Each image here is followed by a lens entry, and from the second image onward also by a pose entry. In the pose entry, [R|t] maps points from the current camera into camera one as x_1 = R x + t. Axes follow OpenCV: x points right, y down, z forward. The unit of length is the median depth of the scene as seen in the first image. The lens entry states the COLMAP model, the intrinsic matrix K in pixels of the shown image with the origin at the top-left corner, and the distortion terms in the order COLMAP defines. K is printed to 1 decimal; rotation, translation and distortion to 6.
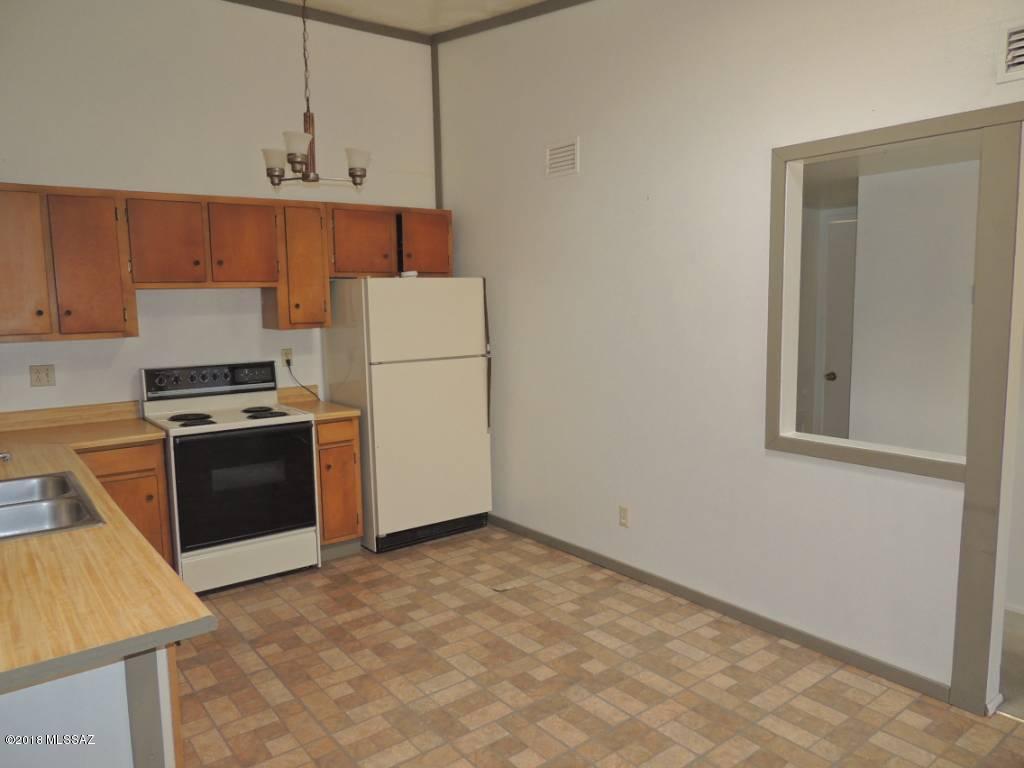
lens RADIAL K [[732.7, 0, 514.1], [0, 732.7, 382.4], [0, 0, 1]] dist [-0.020971, -0.002327]
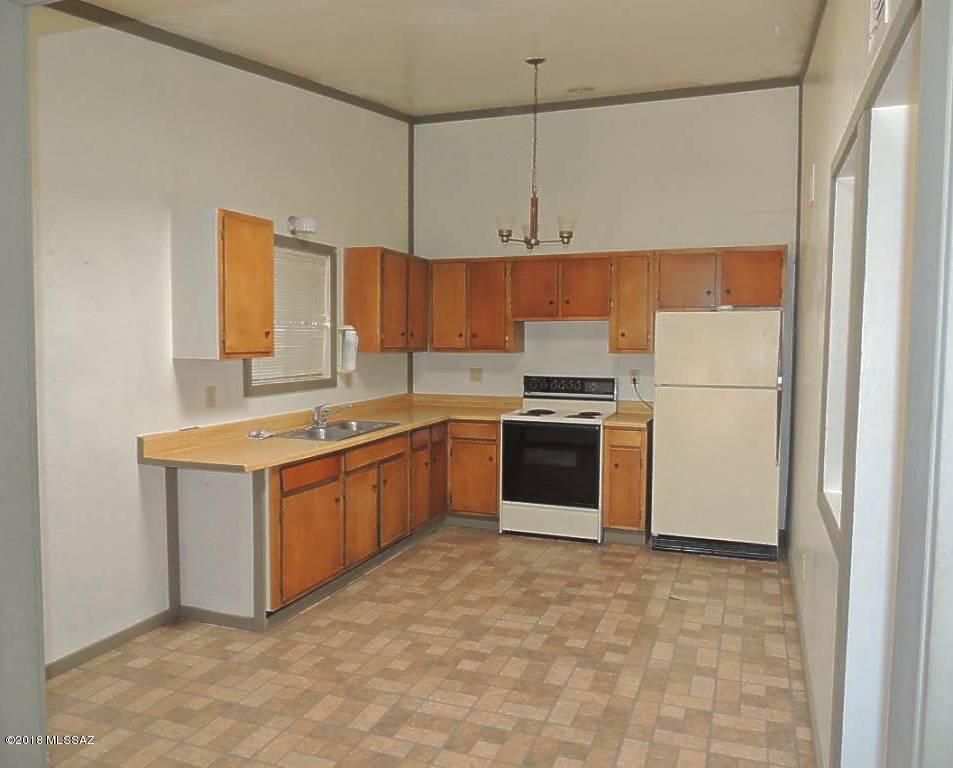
lens RADIAL K [[731.4, 0, 480.3], [0, 731.4, 384.2], [0, 0, 1]] dist [-0.010111, 0.000773]
pose [[0.524874, 0.074336, -0.847928, 0.777226], [-0.107871, 0.993956, 0.020365, -0.024208], [0.844317, 0.080777, 0.529721, 0.168340]]
